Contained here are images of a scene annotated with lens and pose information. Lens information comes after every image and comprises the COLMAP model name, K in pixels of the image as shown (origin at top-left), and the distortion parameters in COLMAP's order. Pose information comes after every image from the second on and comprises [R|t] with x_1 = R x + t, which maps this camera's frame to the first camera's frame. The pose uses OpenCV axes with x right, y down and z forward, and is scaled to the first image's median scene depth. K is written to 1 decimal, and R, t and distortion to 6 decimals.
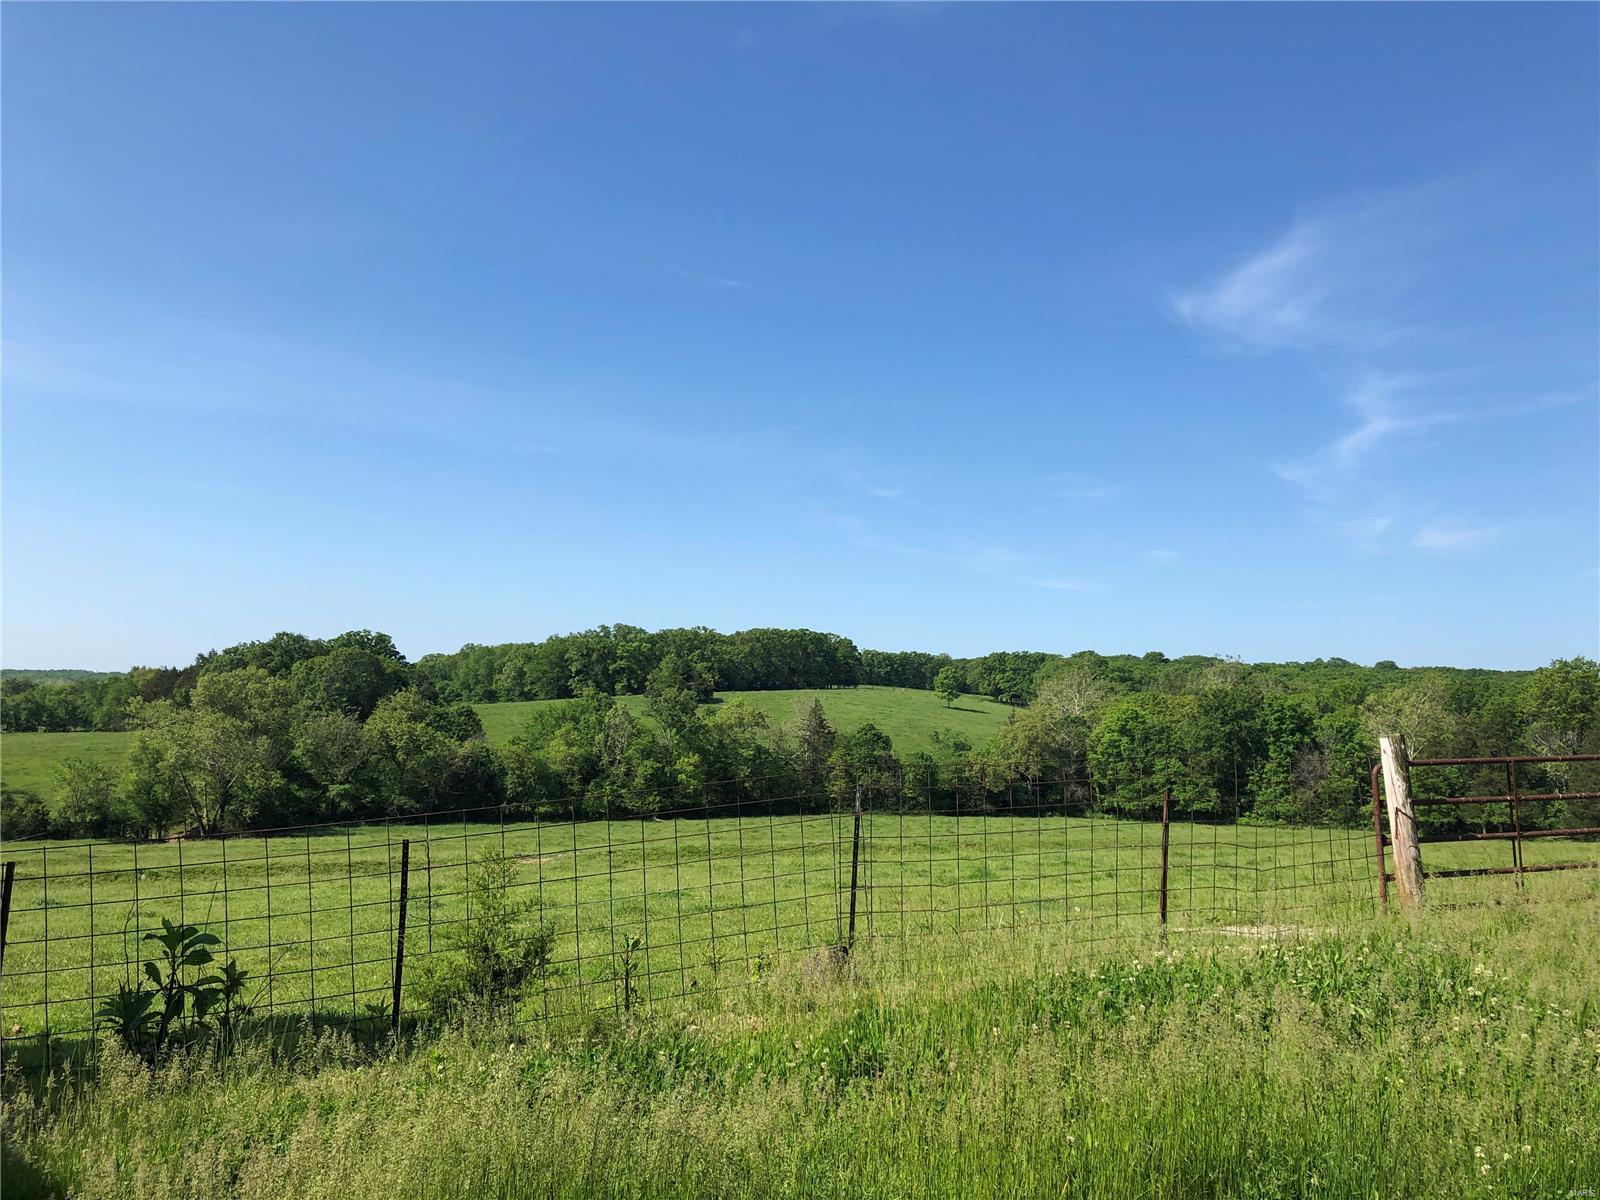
lens RADIAL K [[1309.0, 0, 898.5], [0, 1309.0, 552.7], [0, 0, 1]] dist [0.036855, -0.087749]
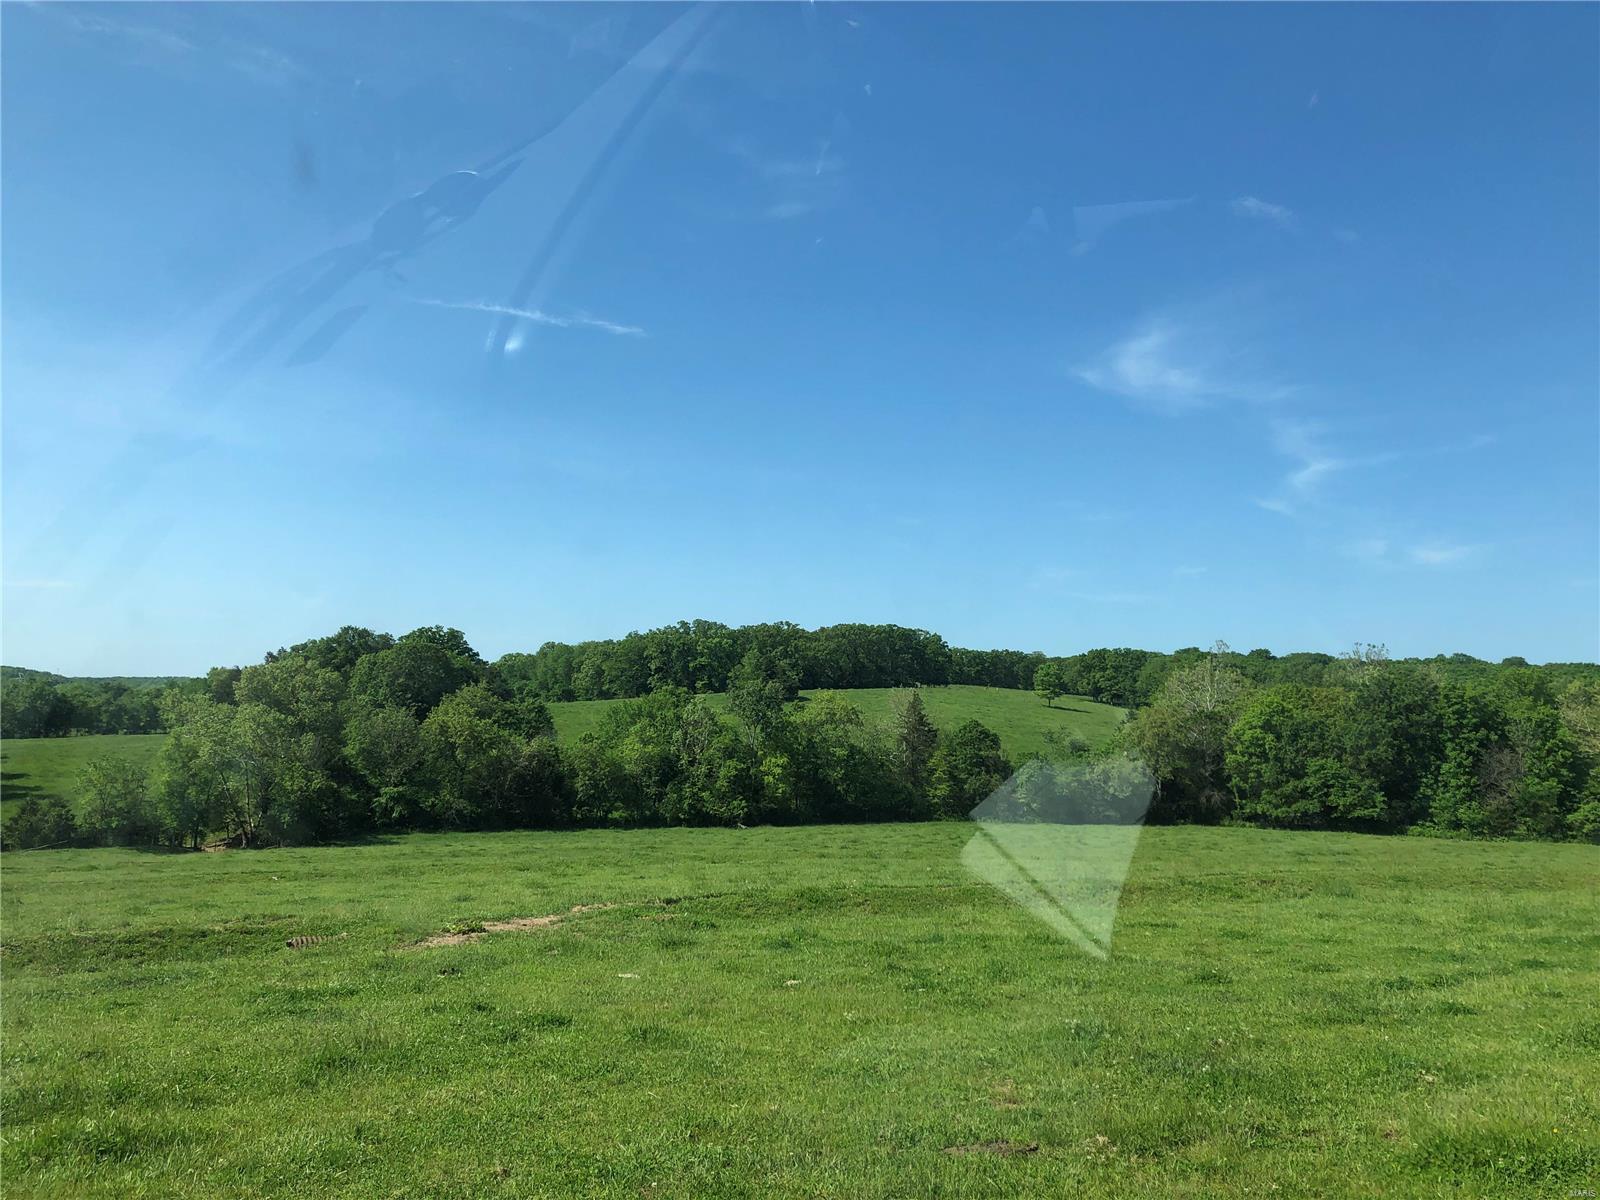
lens RADIAL K [[1291.1, 0, 800.0], [0, 1291.1, 600.0], [0, 0, 1]] dist [0.008433, -0.001938]
pose [[0.990801, -0.018557, -0.134047, -0.019884], [0.022499, 0.999356, 0.027953, 0.020689], [0.133442, -0.030712, 0.990581, 0.112017]]
